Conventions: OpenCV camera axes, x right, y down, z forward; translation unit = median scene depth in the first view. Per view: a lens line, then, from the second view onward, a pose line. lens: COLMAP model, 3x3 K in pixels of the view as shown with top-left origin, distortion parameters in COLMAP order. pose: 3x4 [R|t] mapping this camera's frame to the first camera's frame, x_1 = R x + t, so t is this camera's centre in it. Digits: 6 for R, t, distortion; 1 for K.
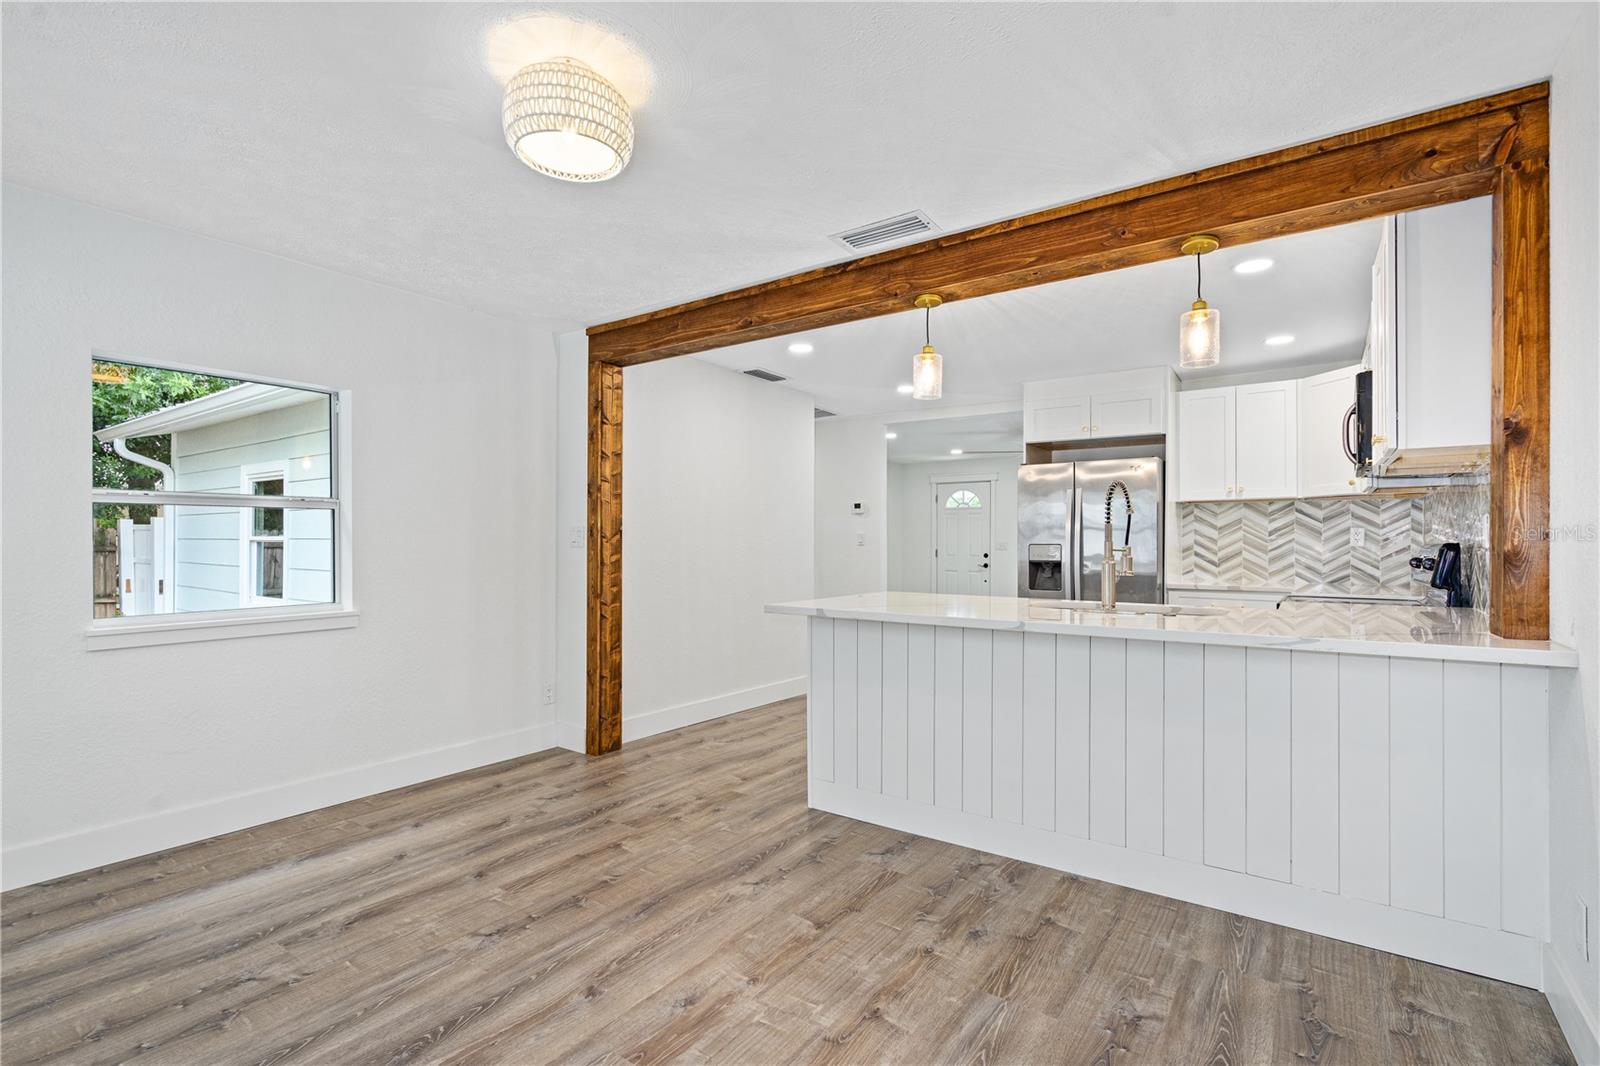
lens RADIAL K [[736.4, 0, 800.3], [0, 736.4, 543.1], [0, 0, 1]] dist [-0.005512, 0.002714]
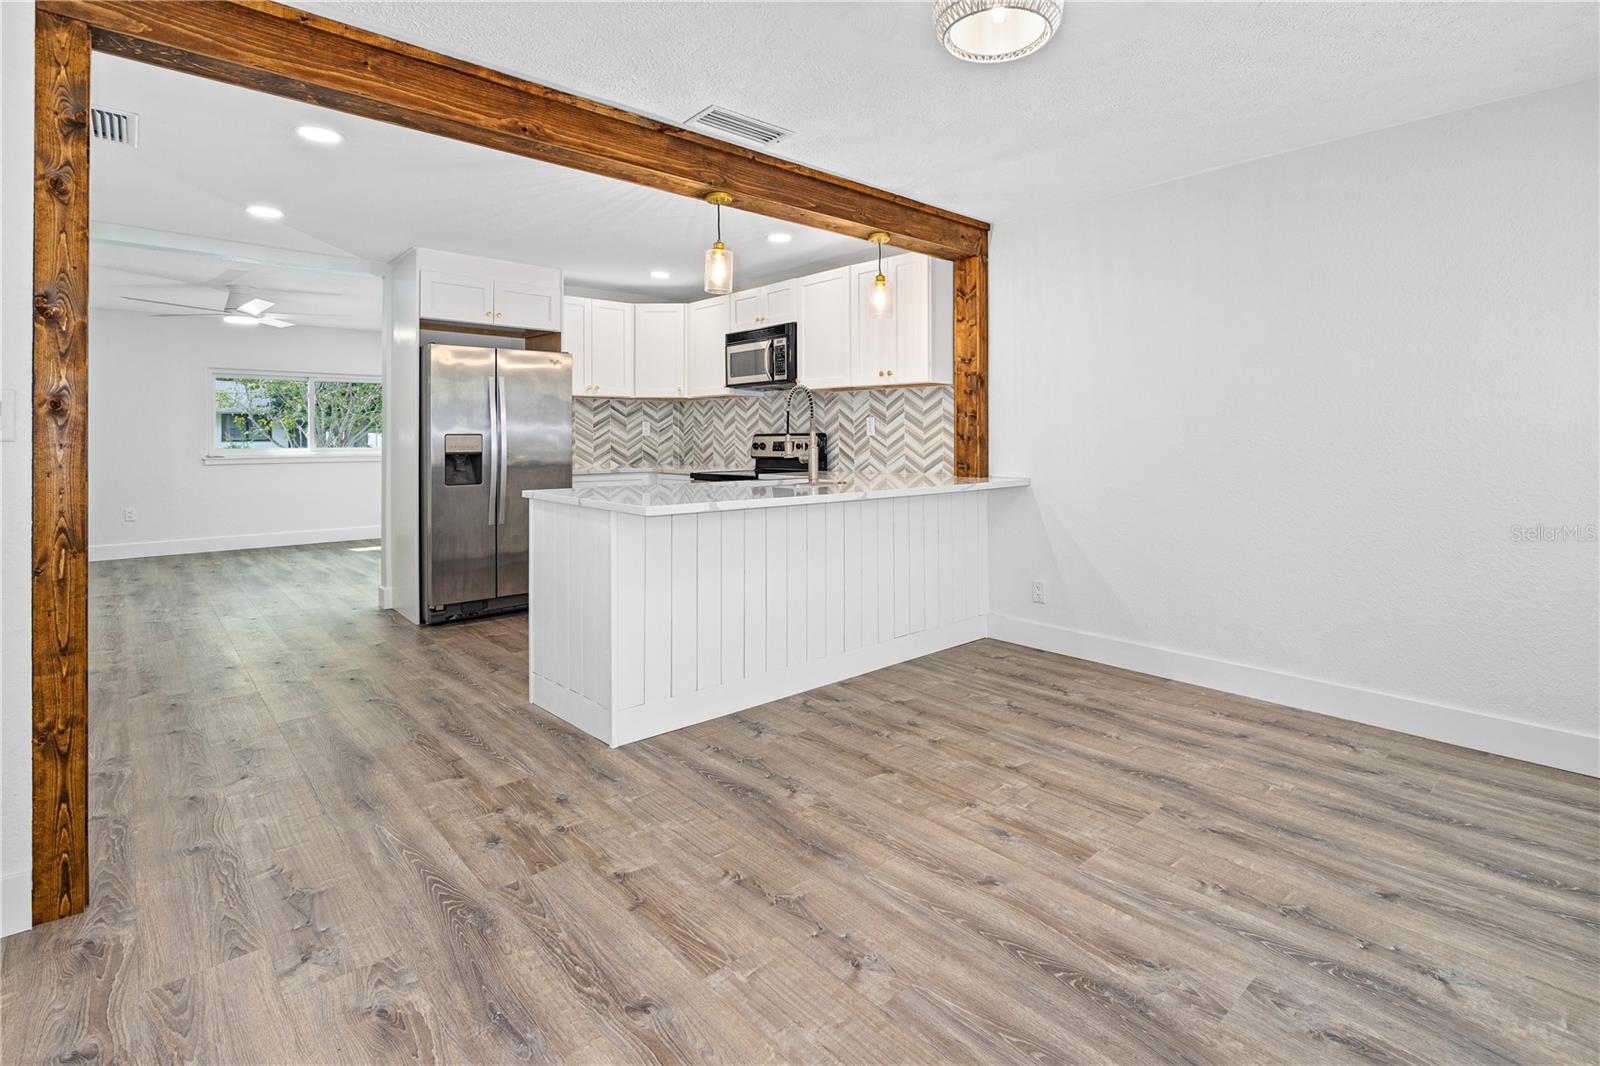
lens RADIAL K [[778.6, 0, 811.4], [0, 778.6, 426.8], [0, 0, 1]] dist [-0.000386, -0.000089]
pose [[0.215468, 0.004361, 0.976501, -0.976542], [-0.004931, 0.999982, -0.003378, -0.004734], [-0.976498, -0.004087, 0.215486, 0.715610]]
